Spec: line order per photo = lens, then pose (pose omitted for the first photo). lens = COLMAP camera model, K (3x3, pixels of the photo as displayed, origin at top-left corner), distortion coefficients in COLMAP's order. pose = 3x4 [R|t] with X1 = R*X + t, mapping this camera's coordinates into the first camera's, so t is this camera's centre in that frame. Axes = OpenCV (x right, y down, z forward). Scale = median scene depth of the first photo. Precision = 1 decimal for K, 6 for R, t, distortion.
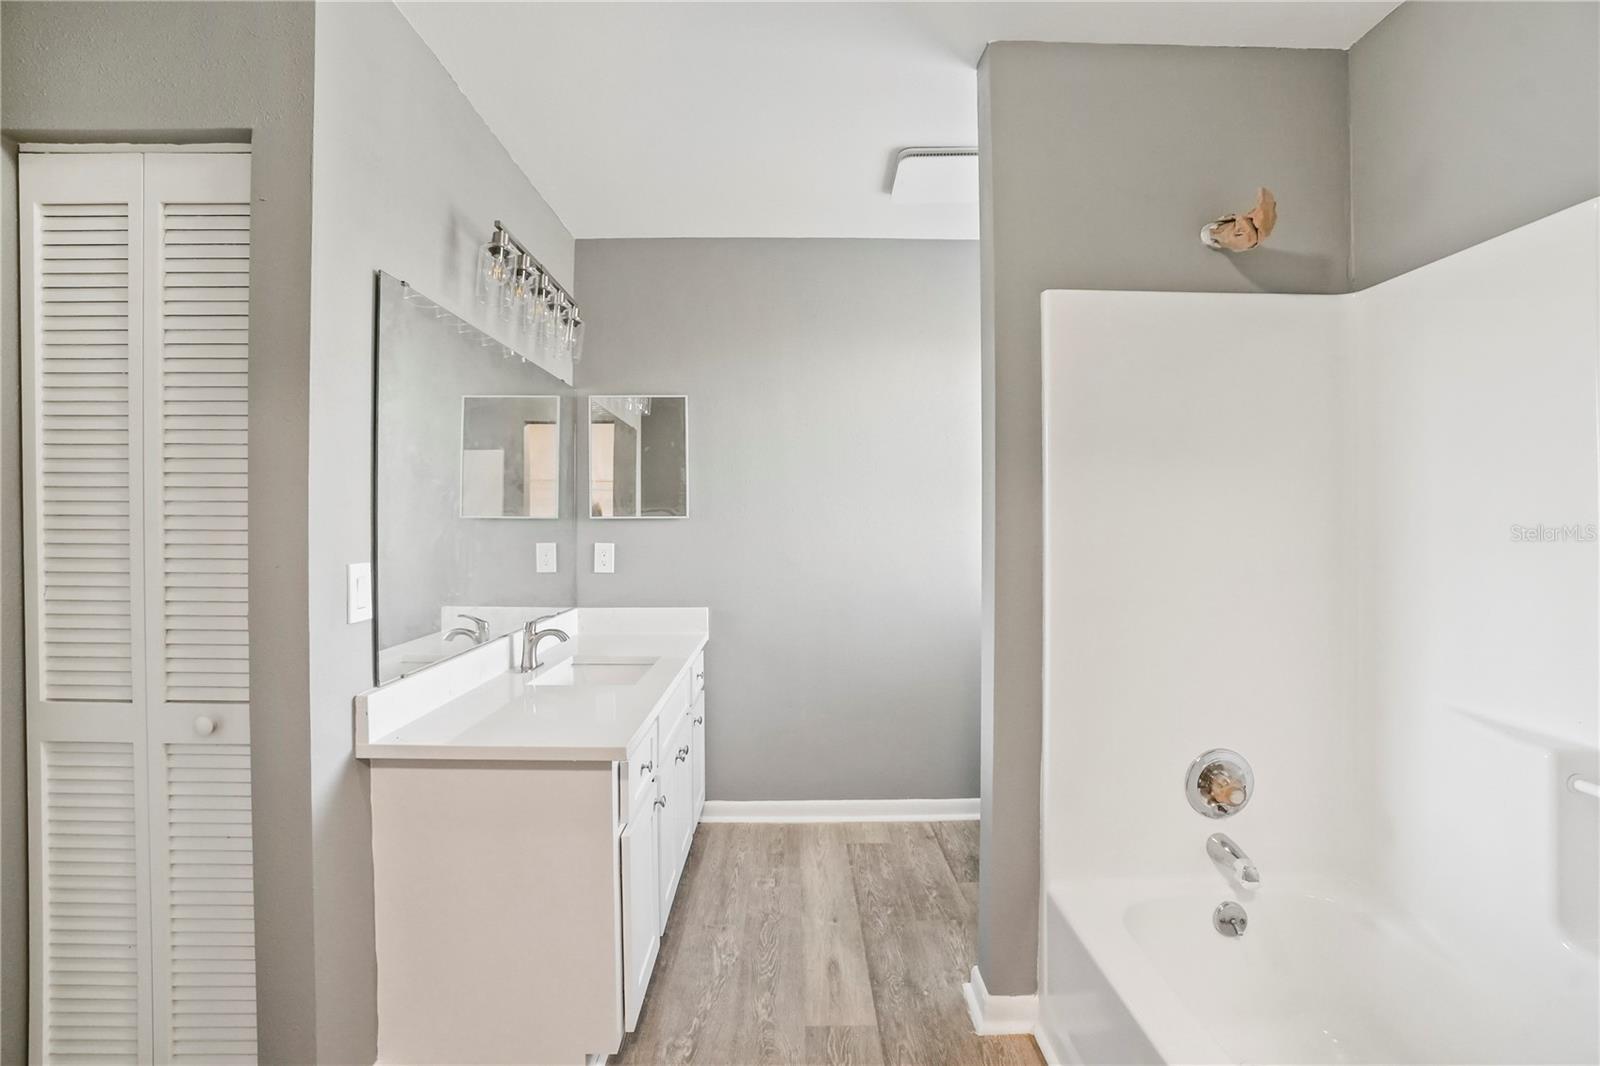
lens RADIAL K [[713.4, 0, 800.0], [0, 713.4, 533.0], [0, 0, 1]] dist [-0.063854, 0.022550]
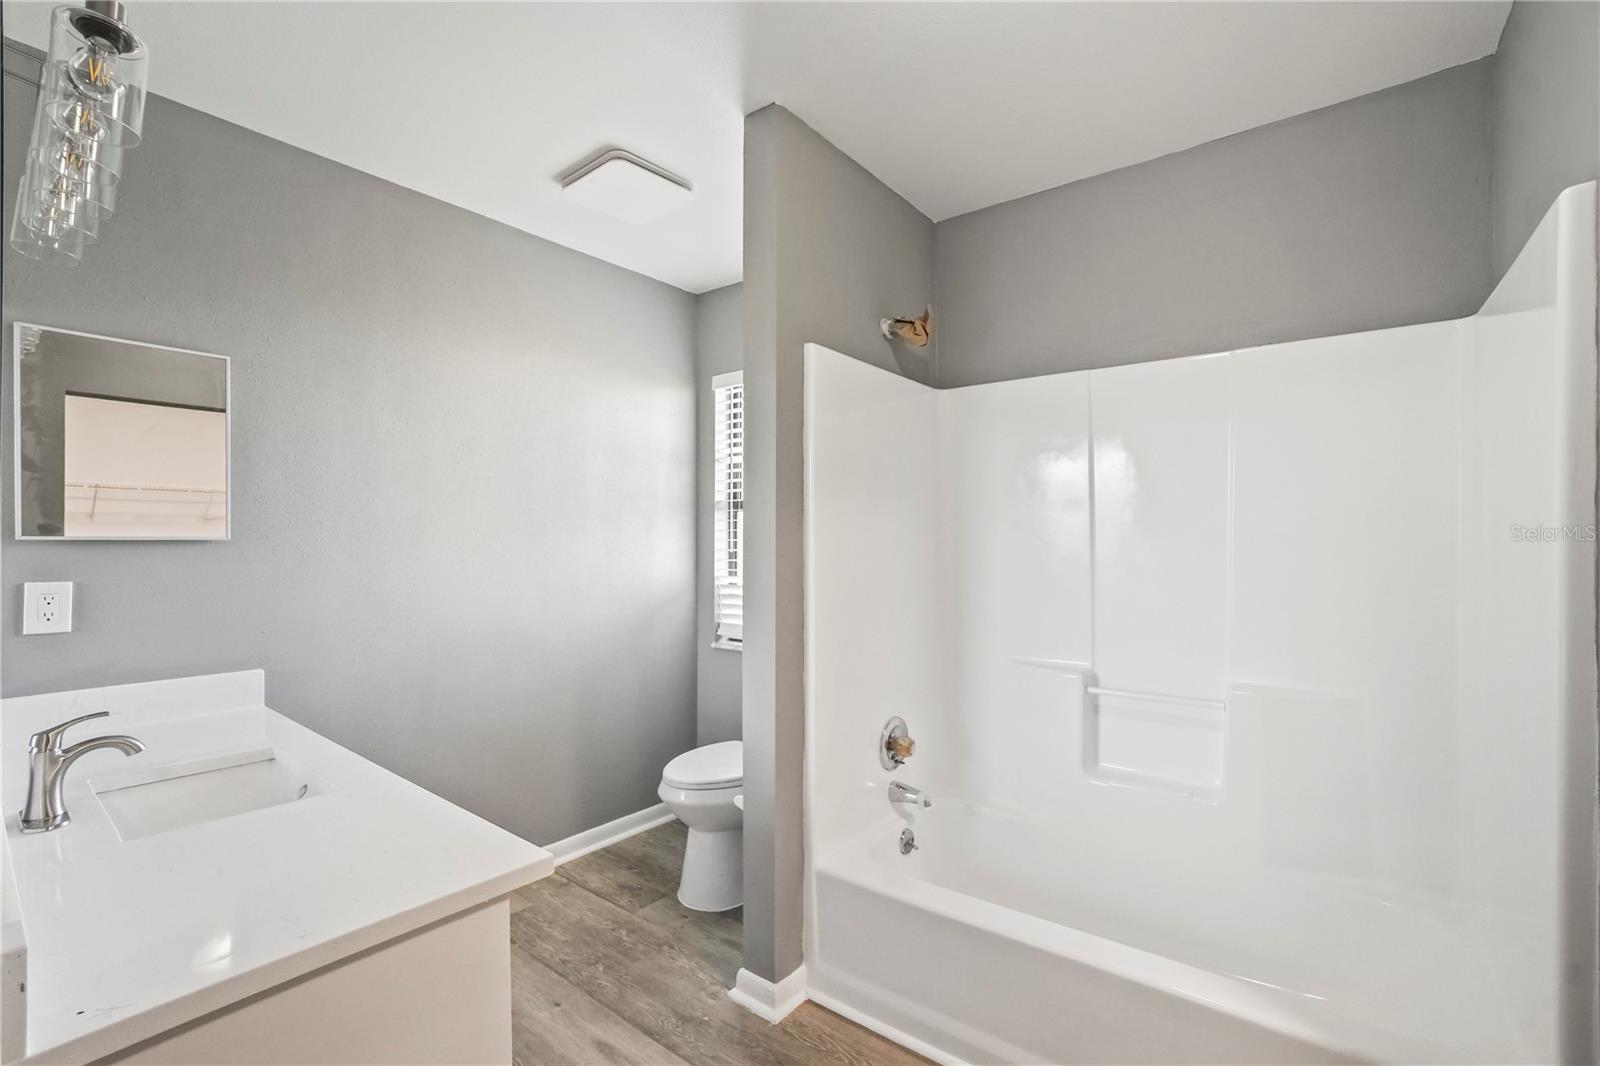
lens RADIAL K [[701.6, 0, 804.0], [0, 701.6, 554.0], [0, 0, 1]] dist [-0.065878, 0.021991]
pose [[0.623460, -0.008313, 0.781811, -0.468032], [0.011373, 0.999934, 0.001563, -0.003510], [-0.781773, 0.007917, 0.623513, 0.262138]]
